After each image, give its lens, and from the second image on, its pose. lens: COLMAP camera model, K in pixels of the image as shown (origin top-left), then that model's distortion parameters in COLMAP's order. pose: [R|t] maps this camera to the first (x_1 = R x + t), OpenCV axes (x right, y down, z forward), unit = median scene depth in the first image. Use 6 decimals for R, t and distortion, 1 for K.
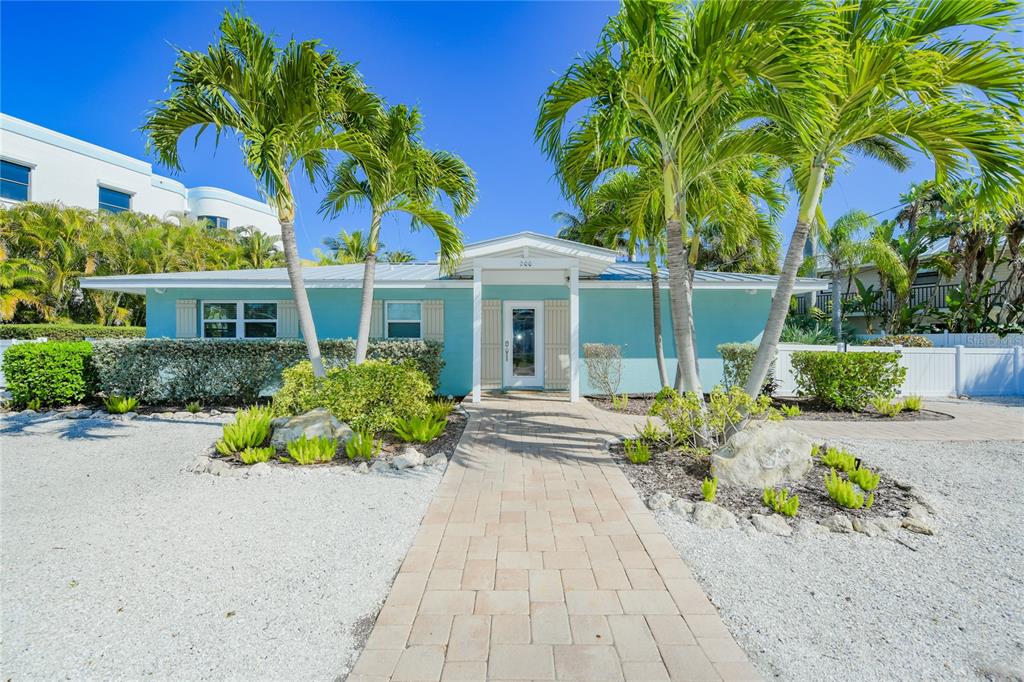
lens RADIAL K [[416.8, 0, 512.1], [0, 416.8, 338.7], [0, 0, 1]] dist [-0.002437, -0.001653]
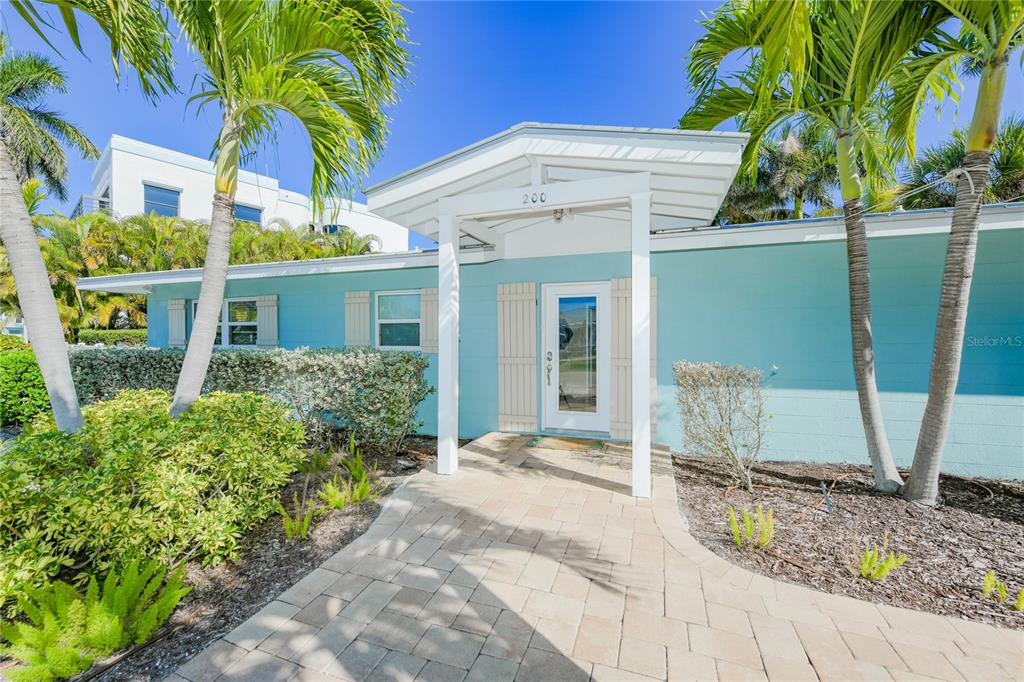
lens RADIAL K [[416.8, 0, 511.9], [0, 416.8, 339.2], [0, 0, 1]] dist [-0.002437, -0.001653]
pose [[0.948212, -0.001302, -0.317635, 0.125934], [0.000924, 0.999999, -0.001341, -0.012018], [0.317637, 0.000978, 0.948212, 0.420910]]
